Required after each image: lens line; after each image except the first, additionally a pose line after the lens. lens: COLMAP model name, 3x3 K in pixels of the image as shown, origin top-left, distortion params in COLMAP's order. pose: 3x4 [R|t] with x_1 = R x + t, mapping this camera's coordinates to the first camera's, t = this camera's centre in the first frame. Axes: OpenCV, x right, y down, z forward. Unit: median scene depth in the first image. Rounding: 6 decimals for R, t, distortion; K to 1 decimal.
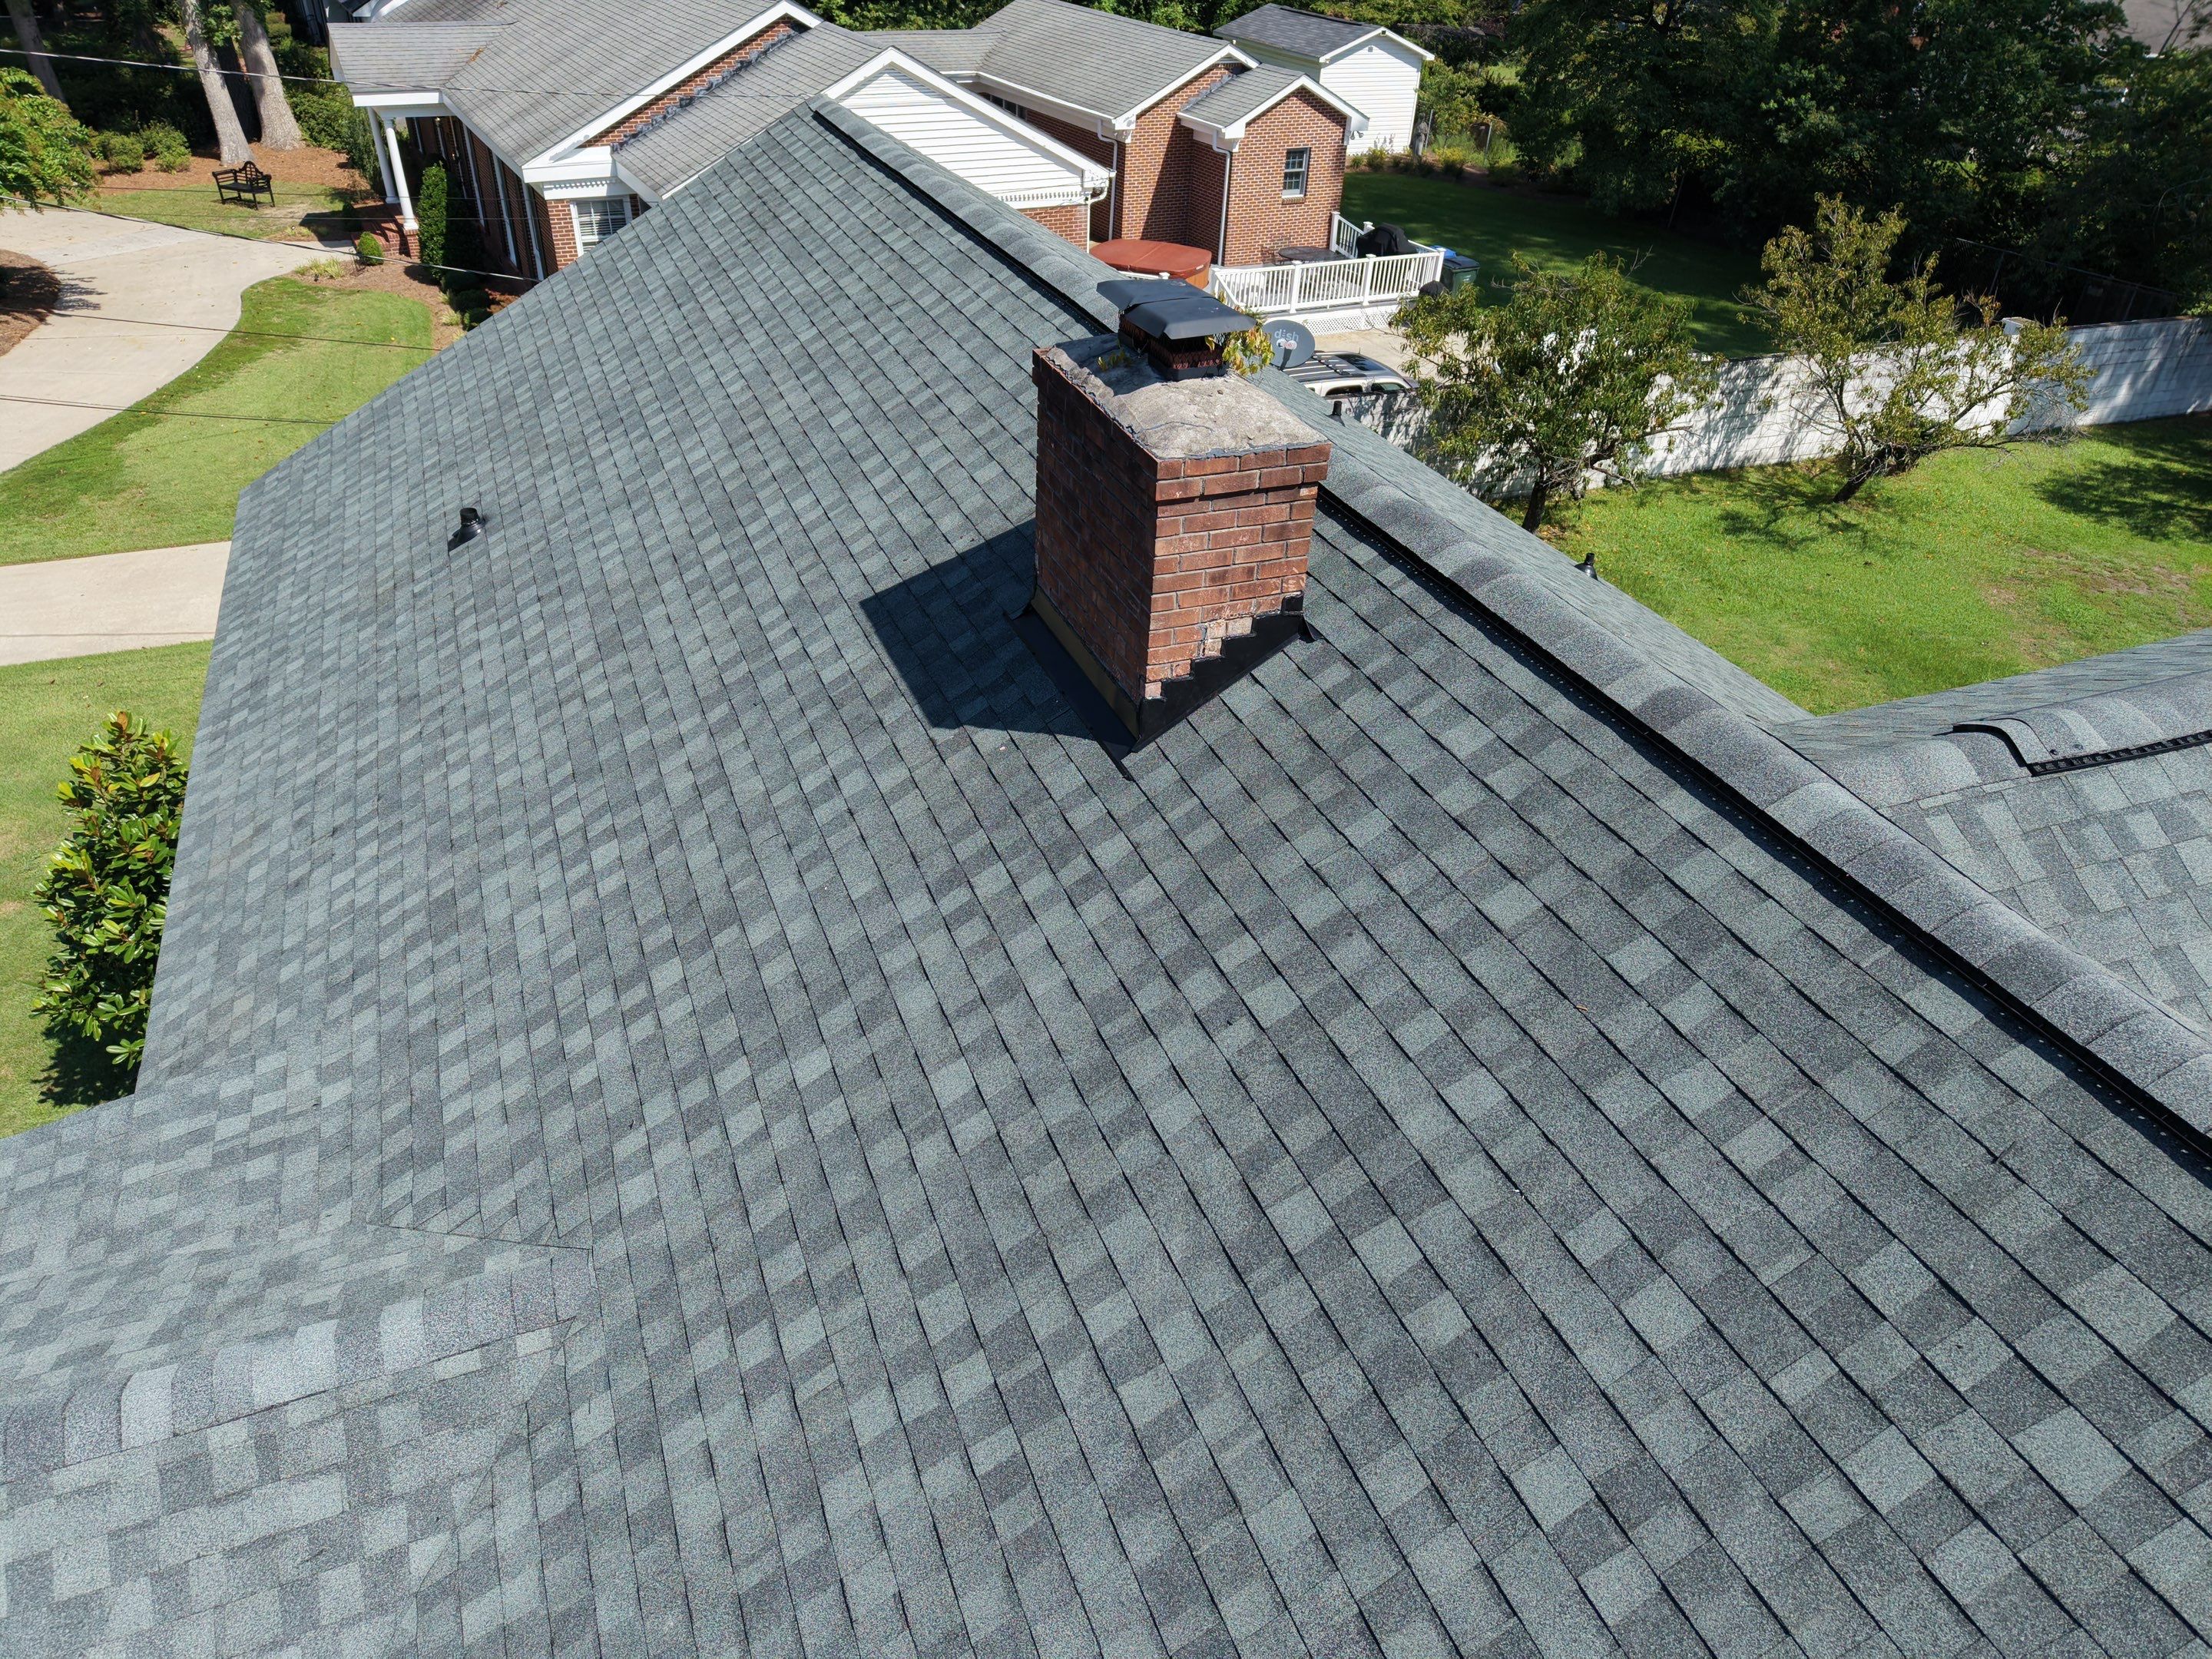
lens RADIAL K [[1484.7, 0, 1093.7], [0, 1484.7, 828.8], [0, 0, 1]] dist [0.009104, -0.006270]
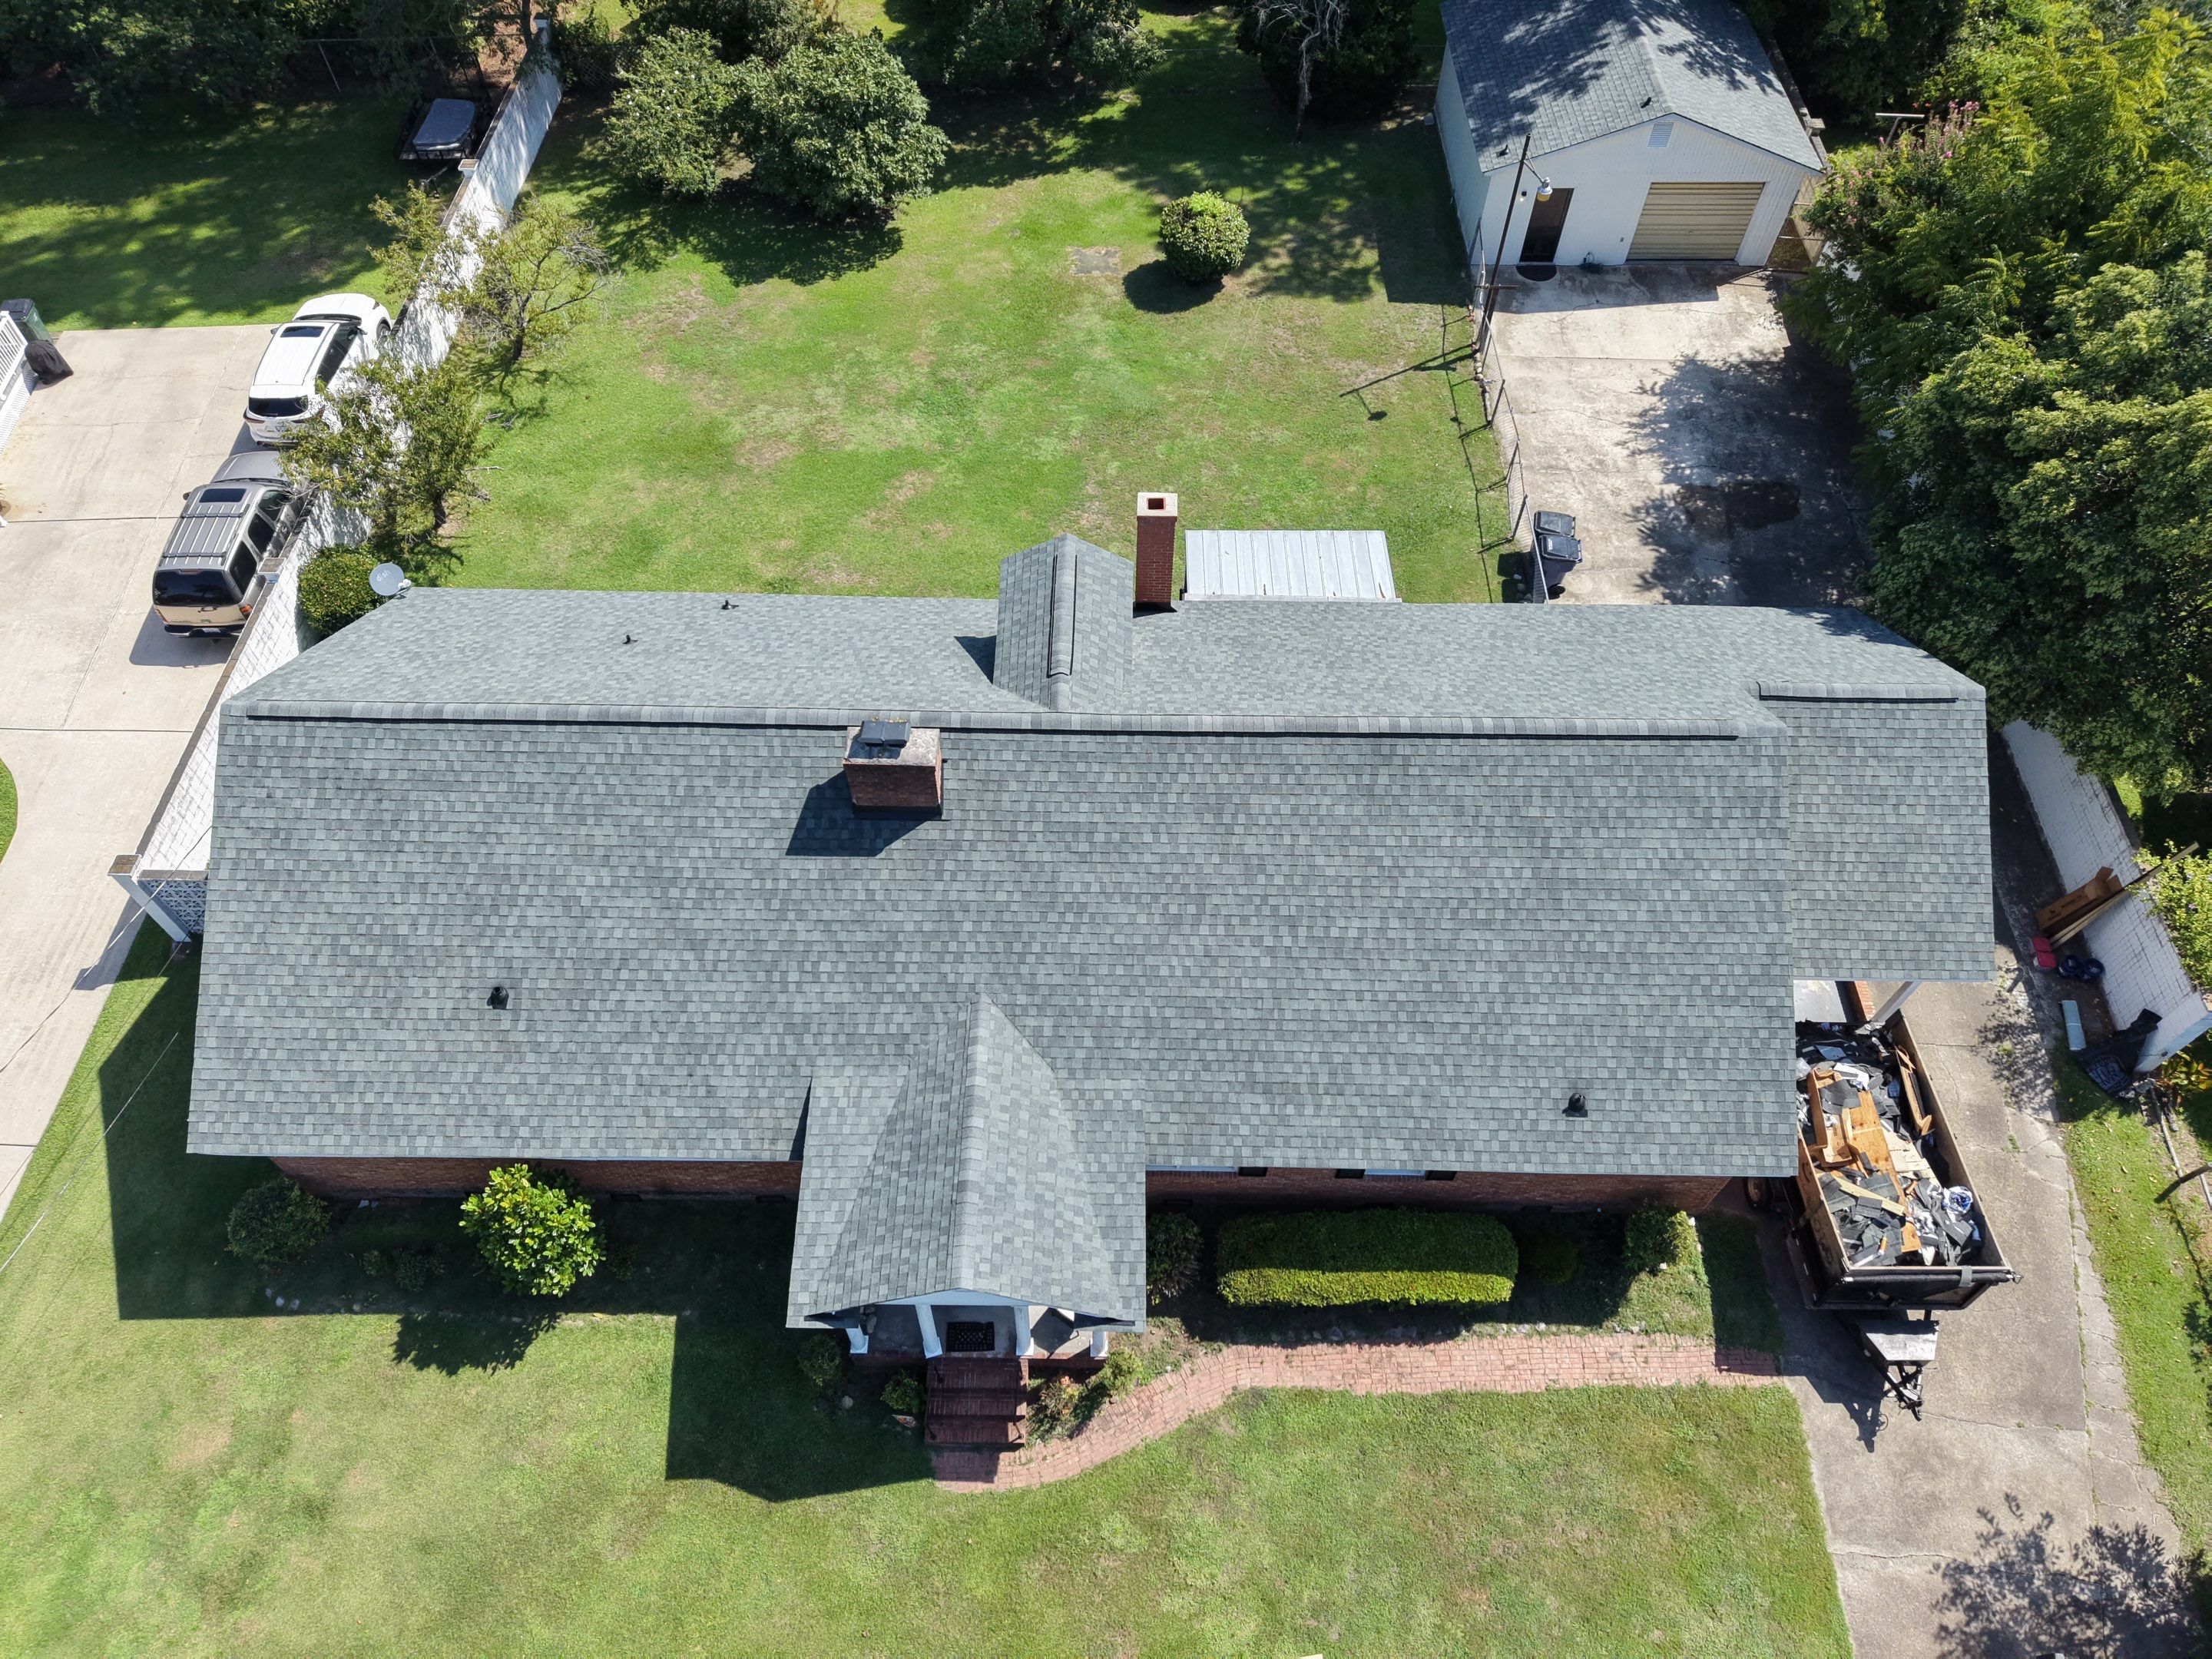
lens RADIAL K [[1484.7, 0, 1106.8], [0, 1484.7, 824.8], [0, 0, 1]] dist [0.009104, -0.006270]
pose [[0.383554, -0.768920, 0.511516, -1.648125], [0.526405, 0.637118, 0.563009, -1.814827], [-0.758805, 0.053320, 0.649132, -1.671320]]
